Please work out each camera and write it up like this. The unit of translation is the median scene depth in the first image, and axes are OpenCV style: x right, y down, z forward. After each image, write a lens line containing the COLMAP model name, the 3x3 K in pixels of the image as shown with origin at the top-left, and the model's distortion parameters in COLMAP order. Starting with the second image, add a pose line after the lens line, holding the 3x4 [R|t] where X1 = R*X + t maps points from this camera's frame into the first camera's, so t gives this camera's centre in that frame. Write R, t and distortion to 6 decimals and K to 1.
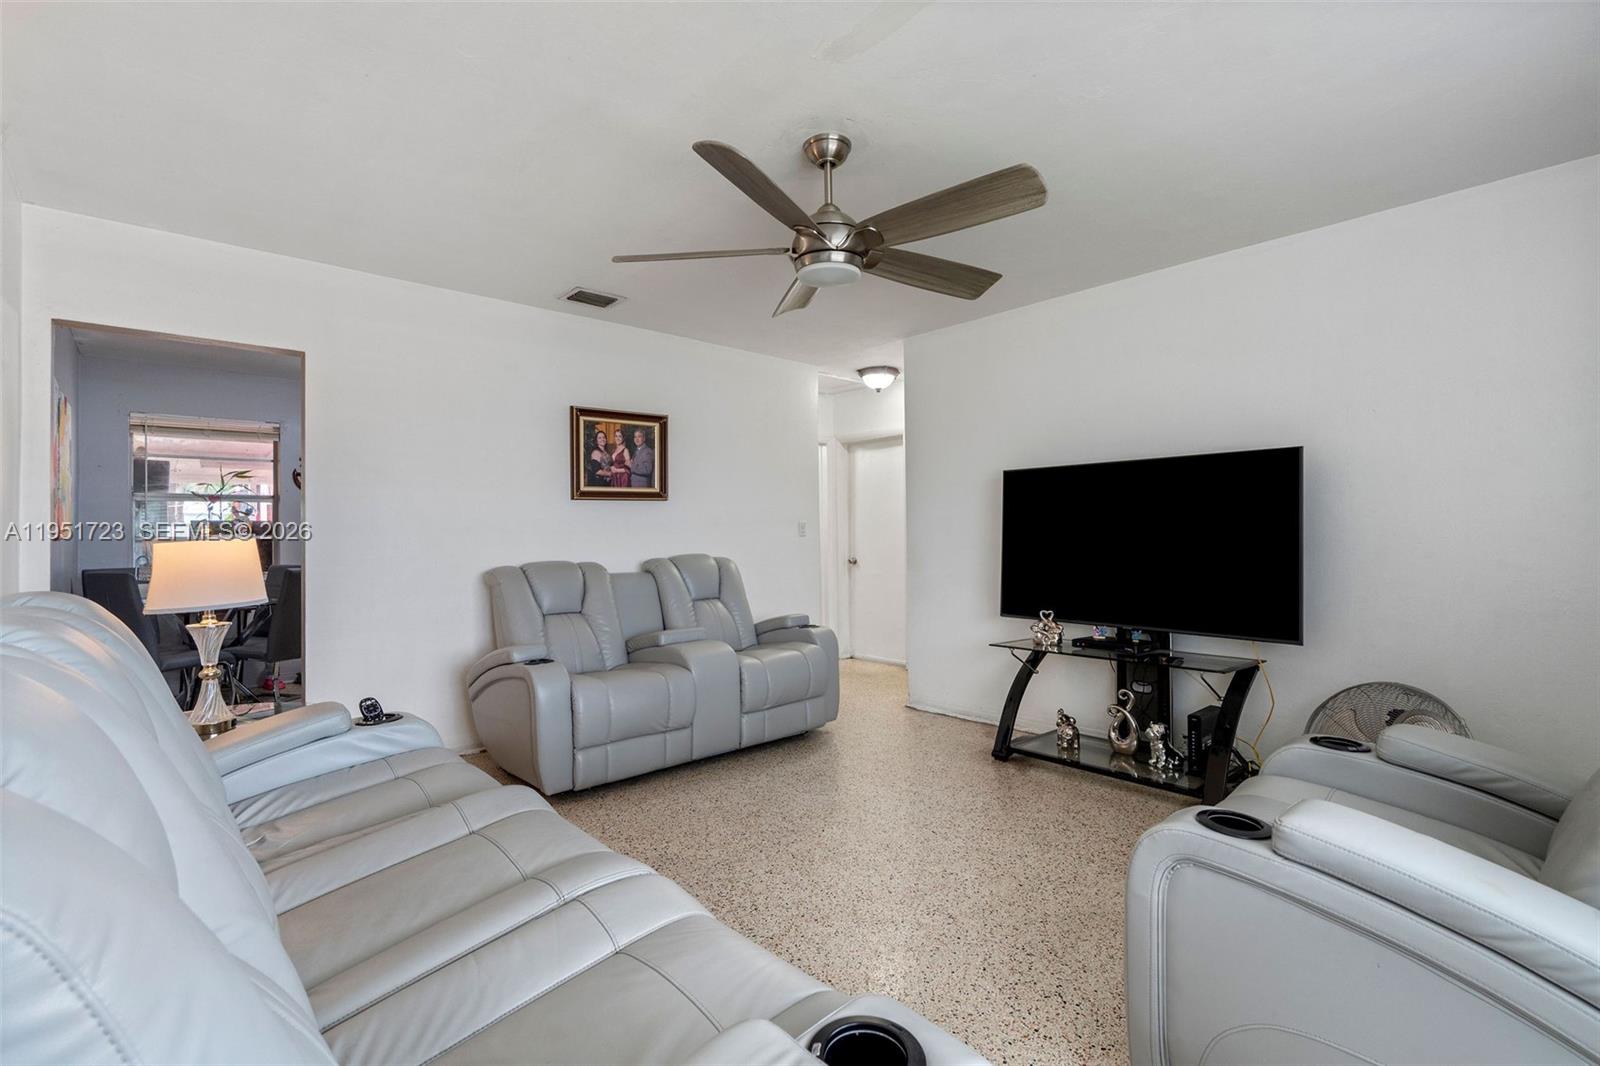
lens RADIAL K [[711.9, 0, 796.4], [0, 711.9, 535.7], [0, 0, 1]] dist [-0.000511, 0.000433]
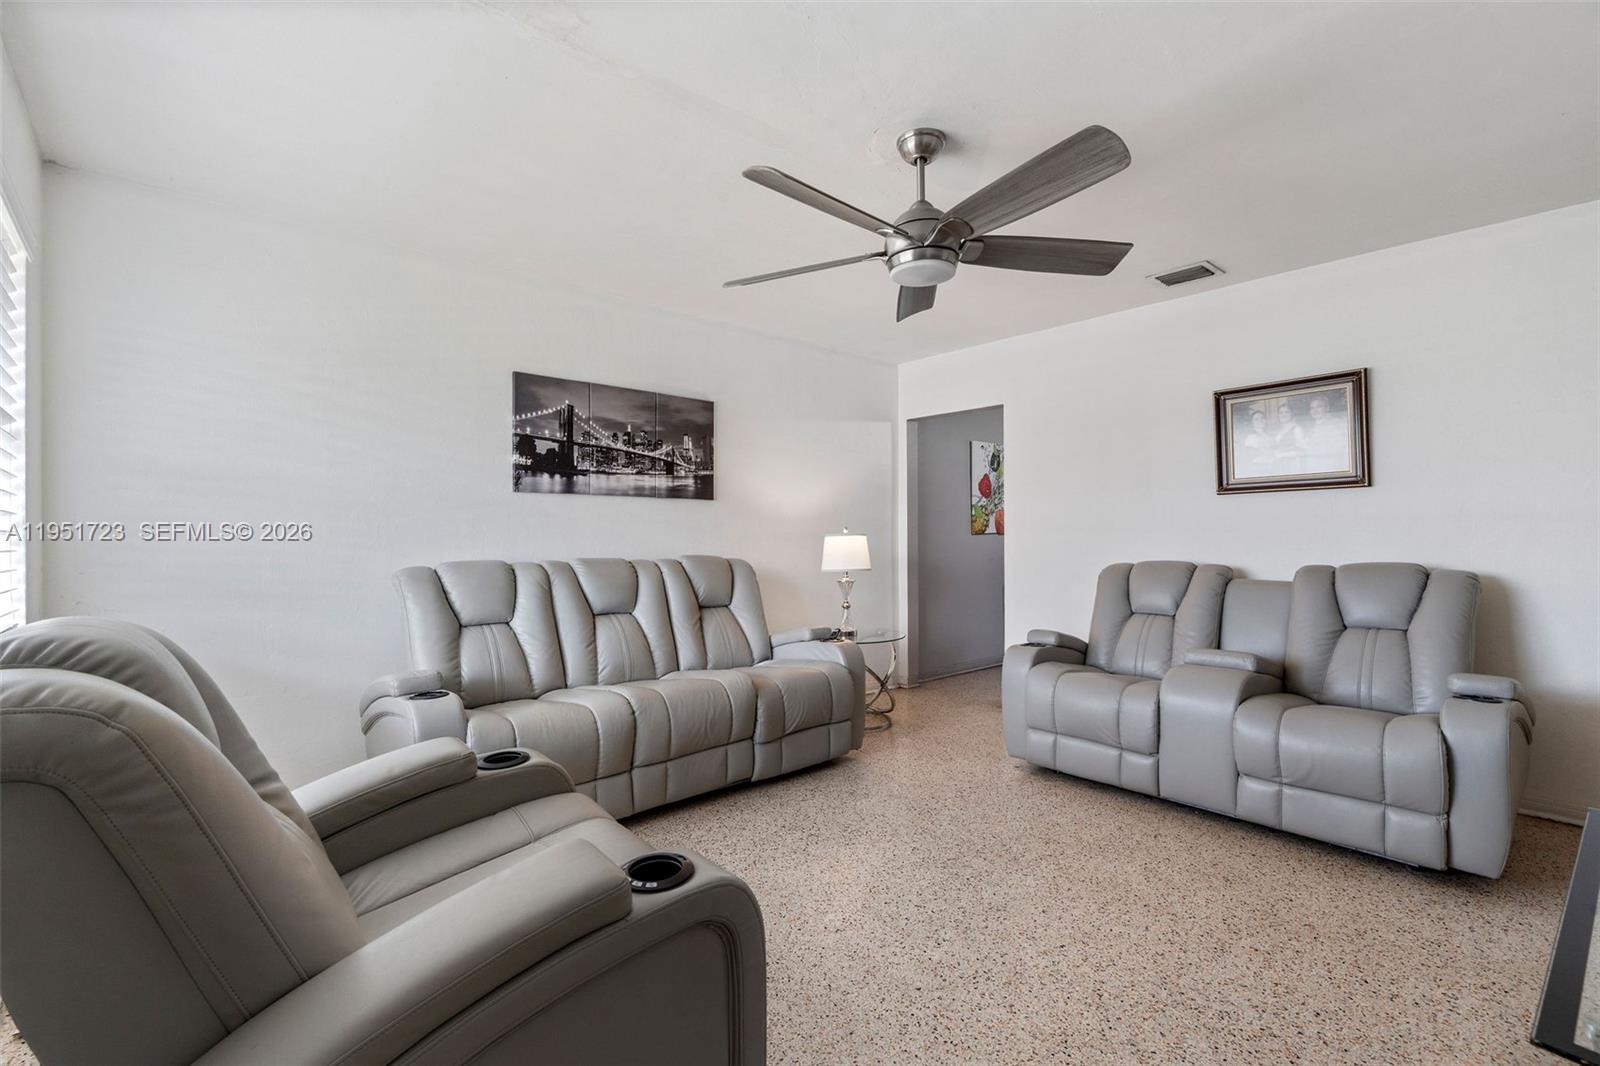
lens RADIAL K [[733.9, 0, 828.6], [0, 733.9, 535.8], [0, 0, 1]] dist [0.000651, 0.000188]
pose [[0.016755, 0.009149, -0.999818, 0.743994], [-0.003946, 0.999951, 0.009084, -0.005397], [0.999852, 0.003793, 0.016791, 0.597194]]
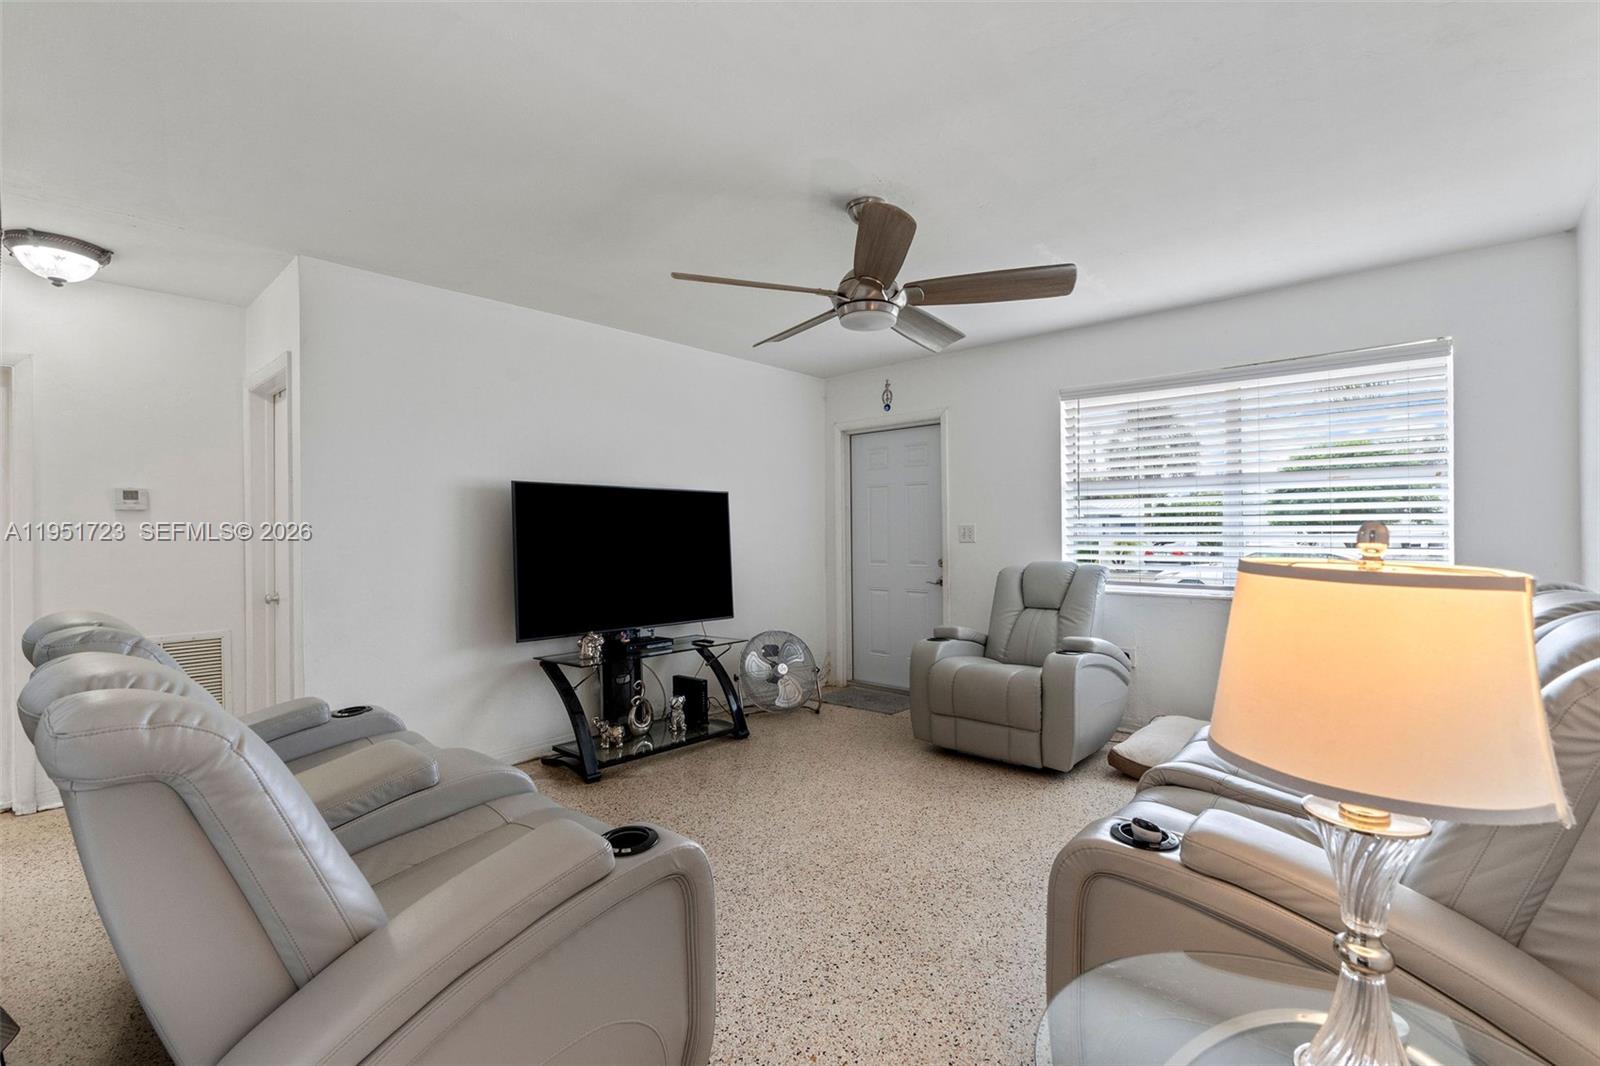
lens RADIAL K [[711.9, 0, 796.4], [0, 711.9, 535.7], [0, 0, 1]] dist [-0.000511, 0.000433]
pose [[-0.083354, 0.009094, 0.996478, -0.760877], [0.012107, 0.999894, -0.008112, -0.012075], [-0.996446, 0.011389, -0.083456, 0.853063]]
